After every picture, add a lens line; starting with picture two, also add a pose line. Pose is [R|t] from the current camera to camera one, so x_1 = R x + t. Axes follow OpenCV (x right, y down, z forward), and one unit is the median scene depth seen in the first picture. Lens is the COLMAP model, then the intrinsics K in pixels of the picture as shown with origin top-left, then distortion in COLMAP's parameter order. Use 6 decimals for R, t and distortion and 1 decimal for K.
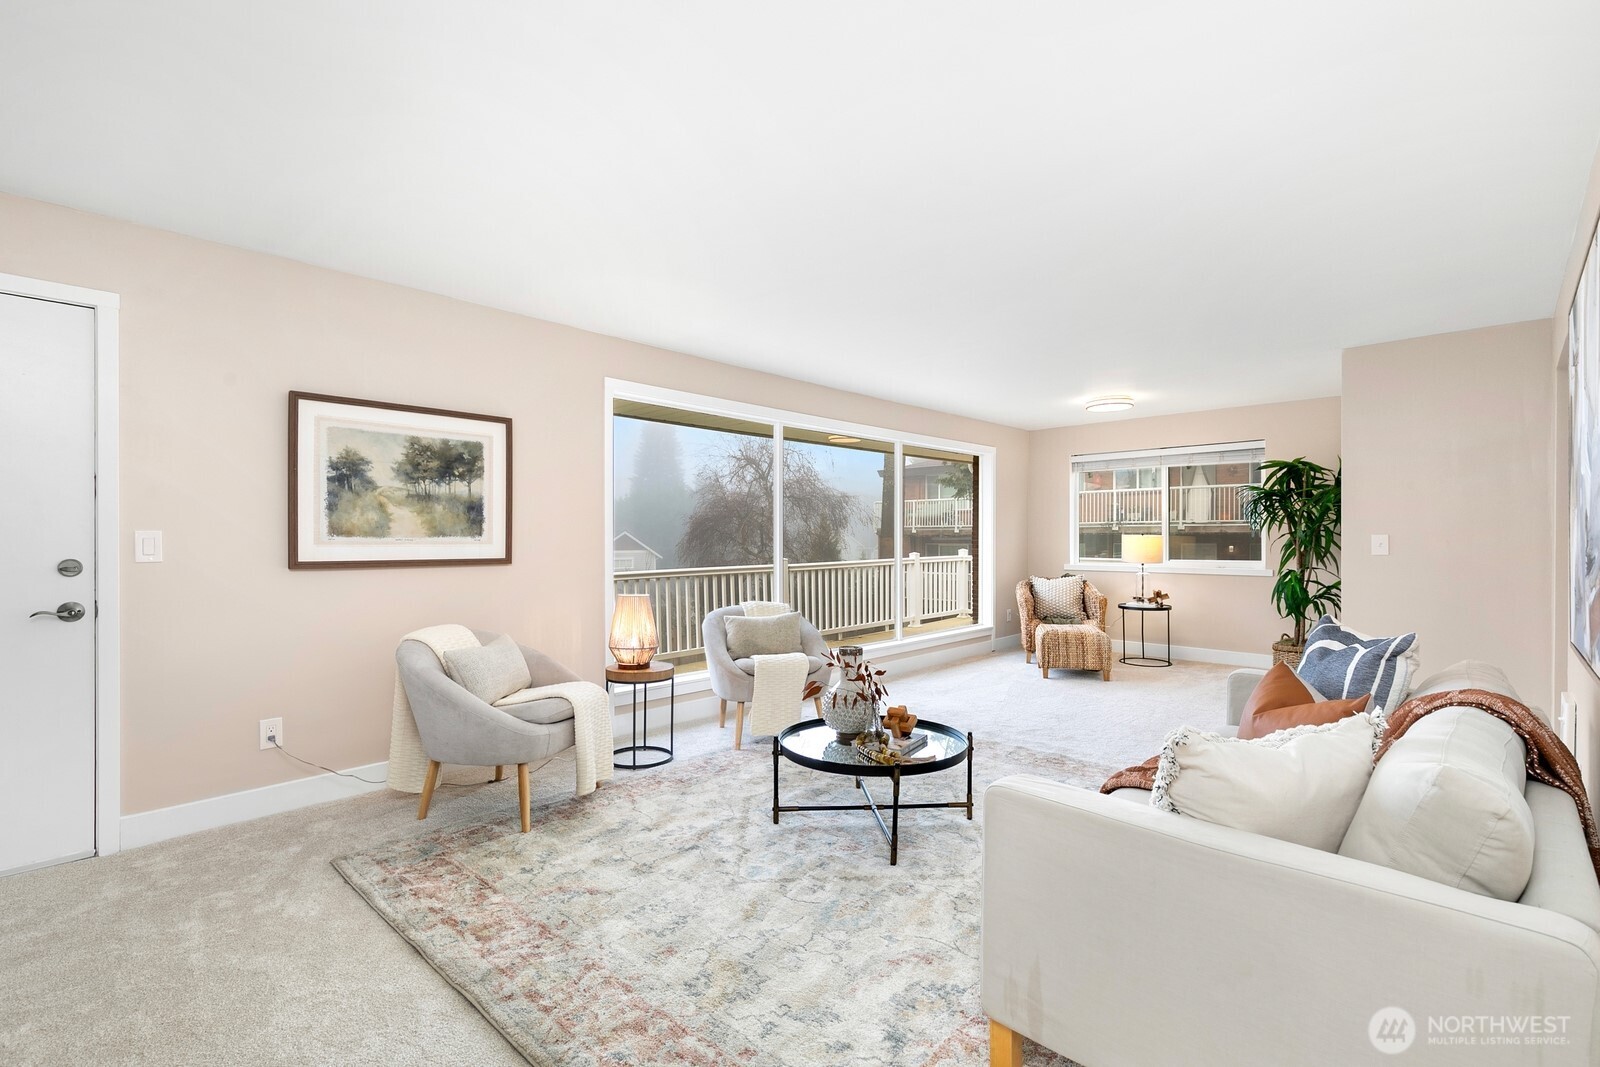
lens RADIAL K [[736.7, 0, 800.3], [0, 736.7, 538.1], [0, 0, 1]] dist [0.013849, -0.000047]
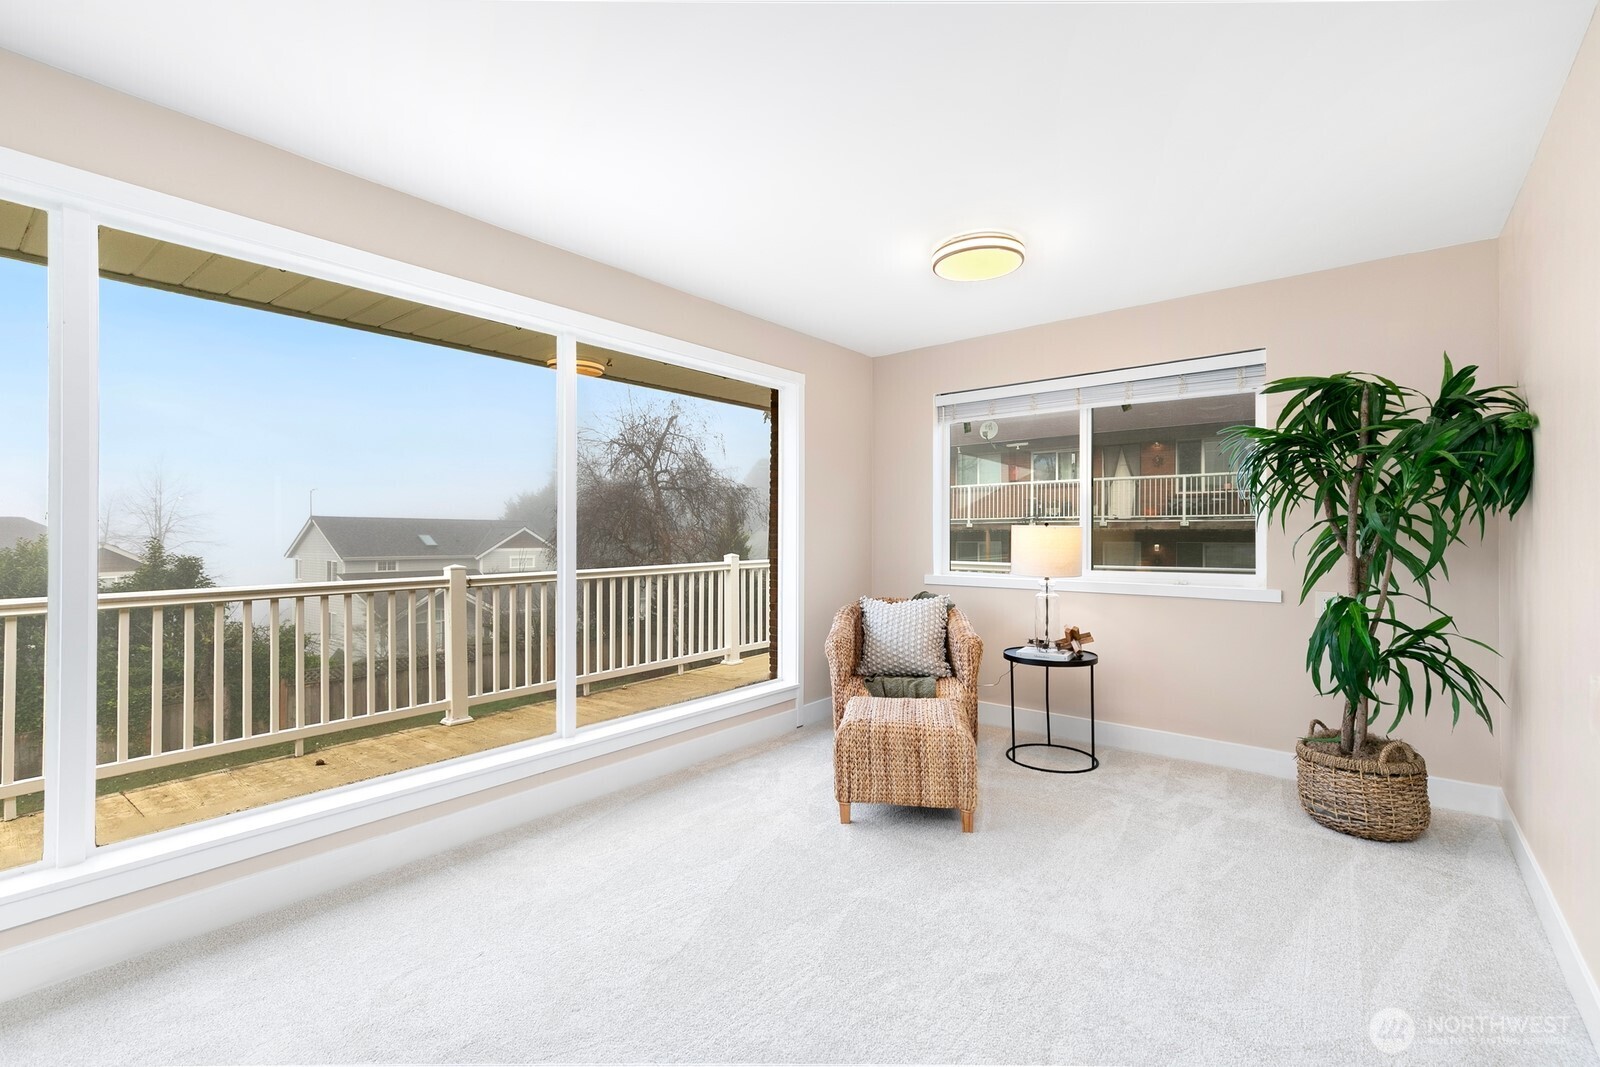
lens RADIAL K [[713.9, 0, 800.0], [0, 713.9, 533.5], [0, 0, 1]] dist [0.013501, -0.000074]
pose [[0.996933, 0.002339, 0.078227, 0.242989], [-0.002051, 0.999991, -0.003760, 0.004536], [-0.078235, 0.003588, 0.996929, 0.492849]]
